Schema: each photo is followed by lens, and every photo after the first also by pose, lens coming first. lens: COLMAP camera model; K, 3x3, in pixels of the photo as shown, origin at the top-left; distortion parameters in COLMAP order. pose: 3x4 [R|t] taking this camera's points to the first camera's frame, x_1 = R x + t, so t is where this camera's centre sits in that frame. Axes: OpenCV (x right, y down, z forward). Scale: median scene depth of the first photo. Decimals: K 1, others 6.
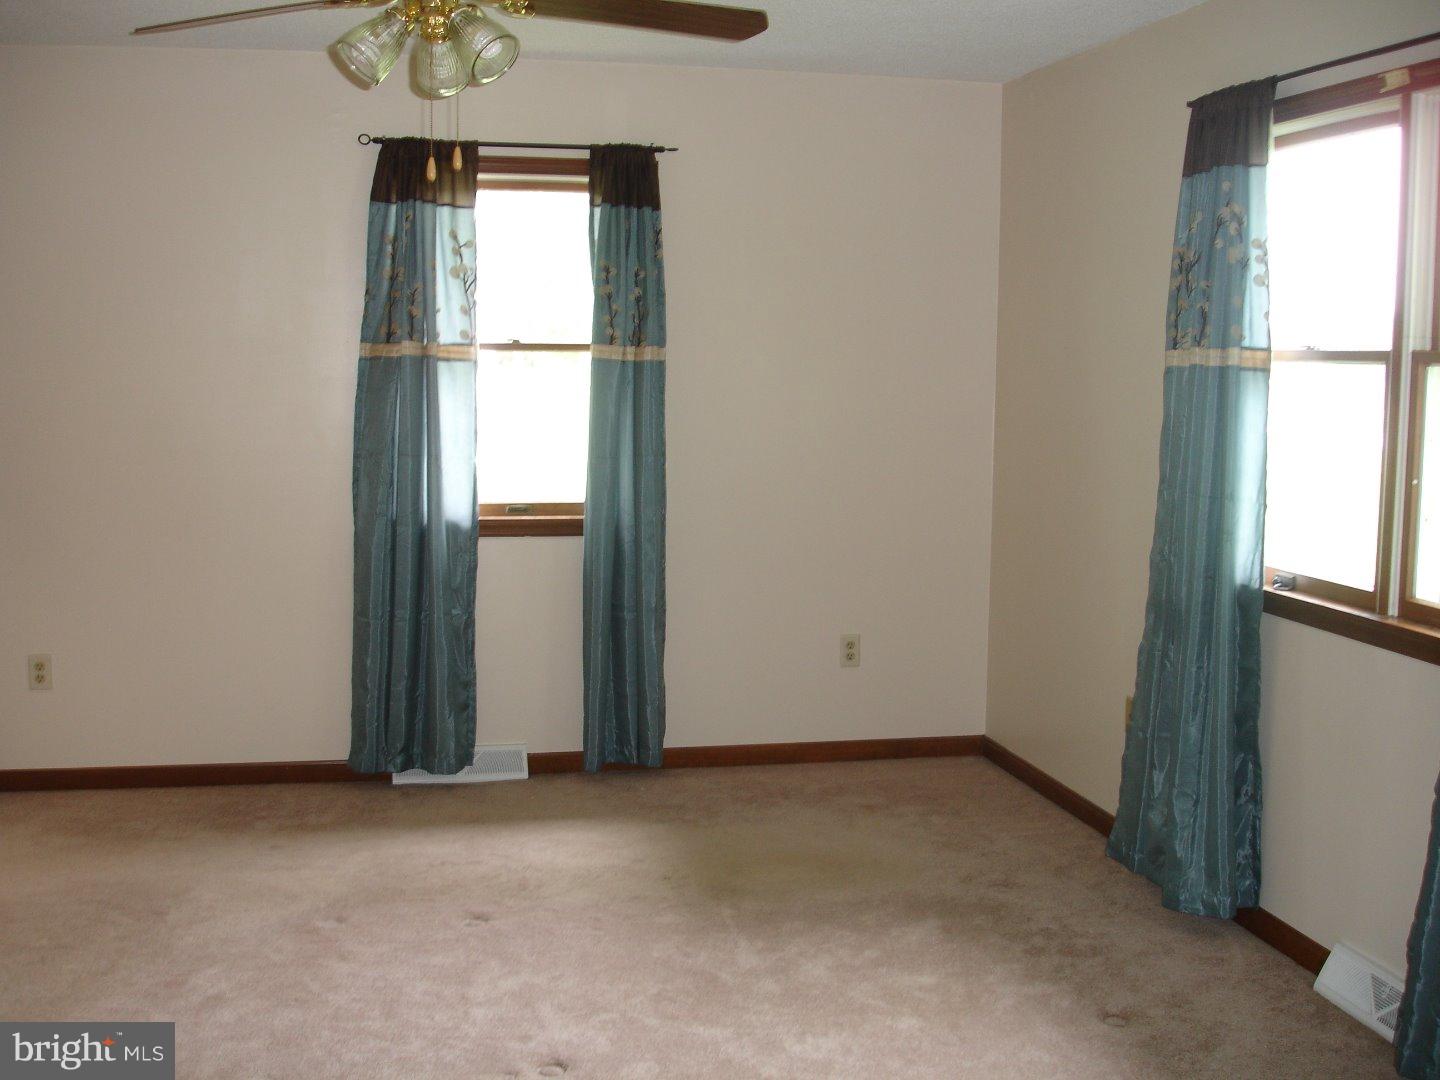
lens RADIAL K [[1606.8, 0, 712.7], [0, 1606.8, 529.9], [0, 0, 1]] dist [-0.062712, -0.157821]
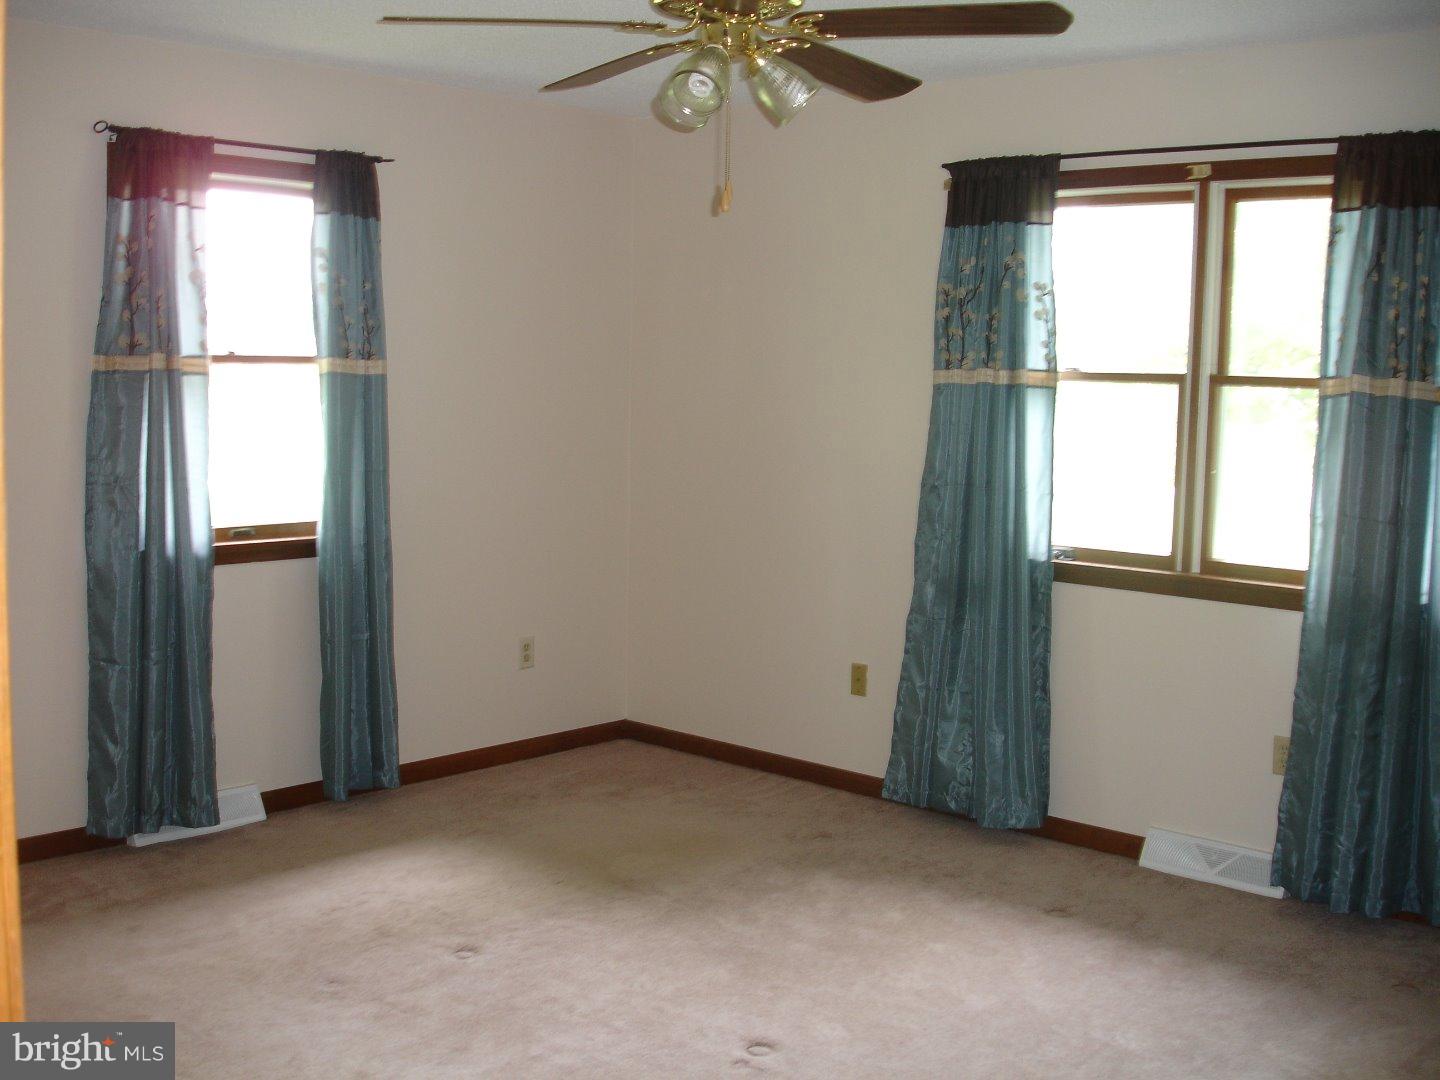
lens RADIAL K [[1606.8, 0, 712.7], [0, 1606.8, 529.9], [0, 0, 1]] dist [-0.062712, -0.157821]
pose [[0.817877, -0.051985, 0.573039, -0.448735], [0.051335, 0.998531, 0.017316, -0.017558], [-0.573098, 0.015254, 0.819345, 0.086334]]
